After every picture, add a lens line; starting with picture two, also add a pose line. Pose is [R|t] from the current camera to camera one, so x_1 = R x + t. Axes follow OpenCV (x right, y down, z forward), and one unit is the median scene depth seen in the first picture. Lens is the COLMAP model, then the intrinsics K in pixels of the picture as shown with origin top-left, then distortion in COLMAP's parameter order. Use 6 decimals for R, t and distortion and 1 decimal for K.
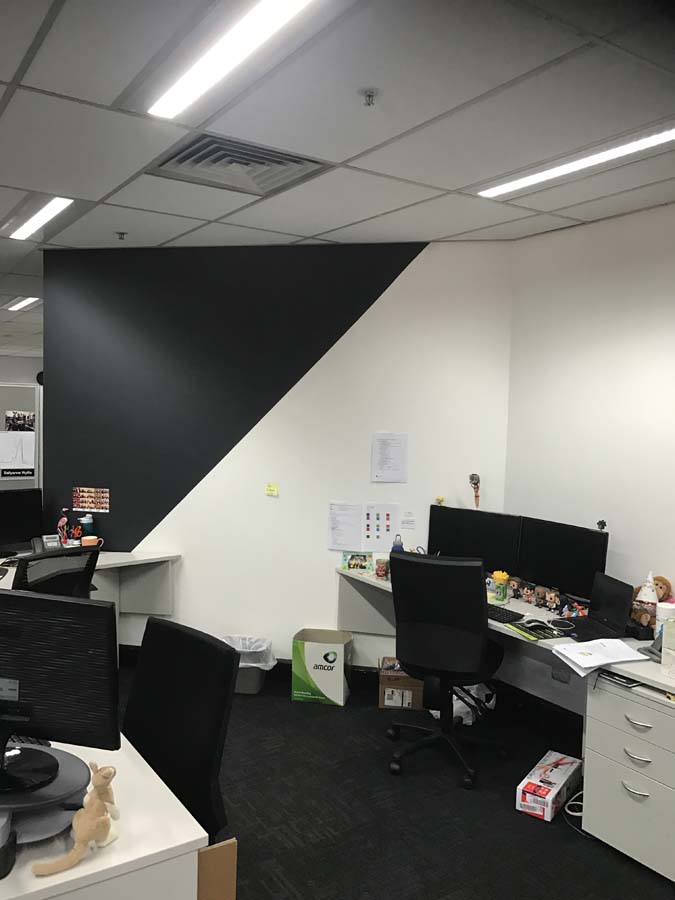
lens RADIAL K [[734.0, 0, 345.3], [0, 734.0, 449.4], [0, 0, 1]] dist [0.002091, -0.013250]
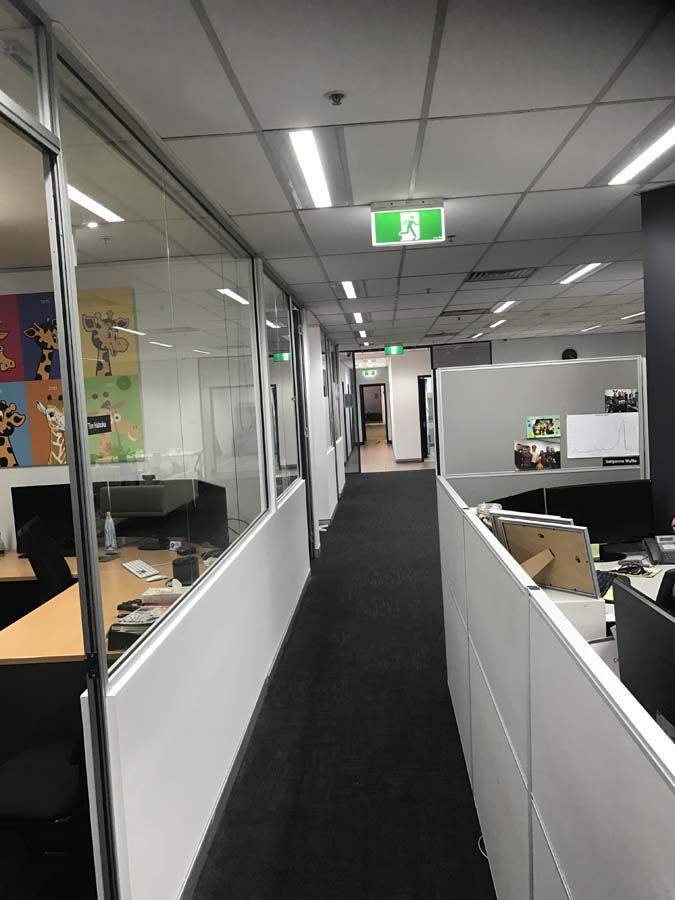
lens RADIAL K [[734.0, 0, 337.8], [0, 734.0, 447.8], [0, 0, 1]] dist [0.002091, -0.013250]
pose [[0.786919, -0.026041, -0.616507, -0.181072], [0.045331, 0.998849, 0.015670, -0.012433], [0.615389, -0.040278, 0.787194, 0.124204]]
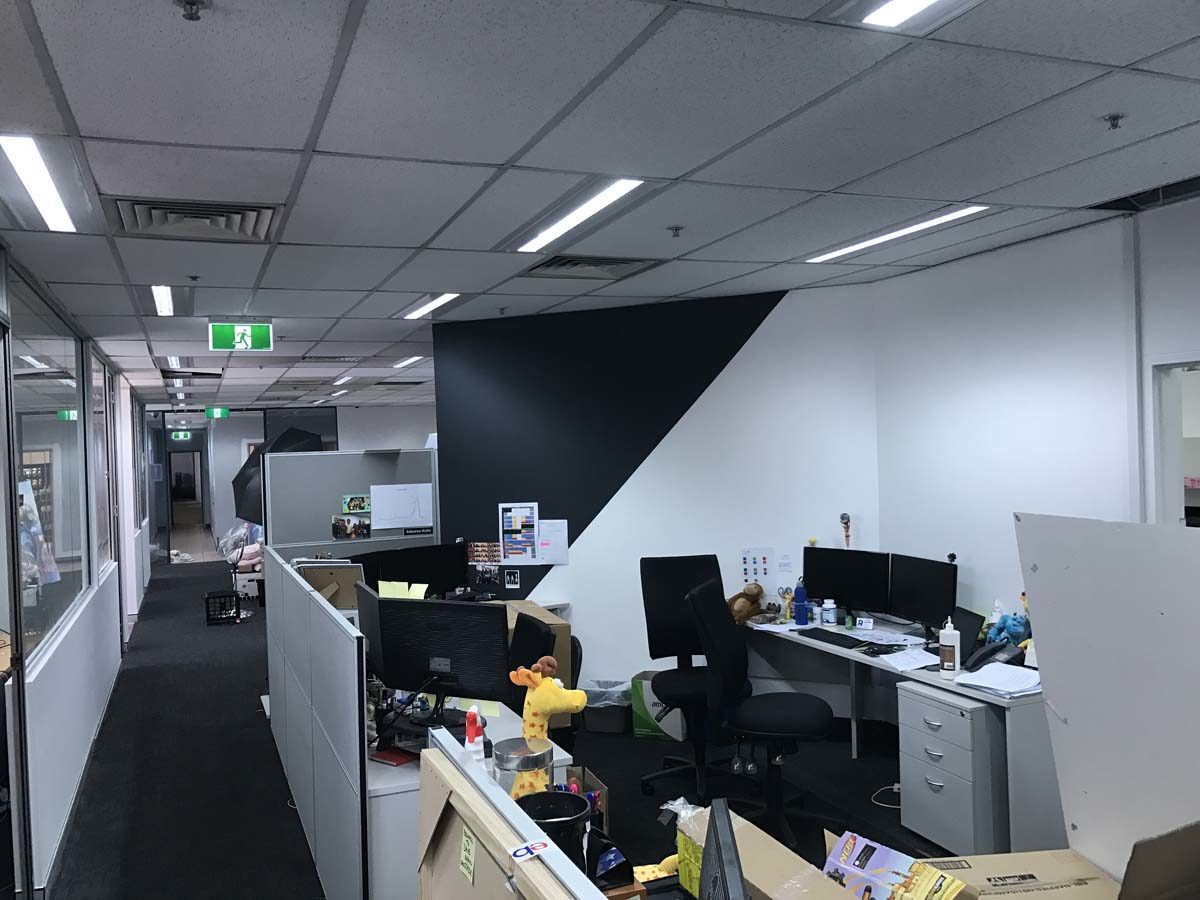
lens RADIAL K [[978.7, 0, 595.6], [0, 978.7, 456.8], [0, 0, 1]] dist [0.002091, -0.013250]
pose [[0.976478, -0.054505, -0.208615, 0.113496], [0.046570, 0.997999, -0.042768, -0.003339], [0.210529, 0.032047, 0.977062, -0.353827]]
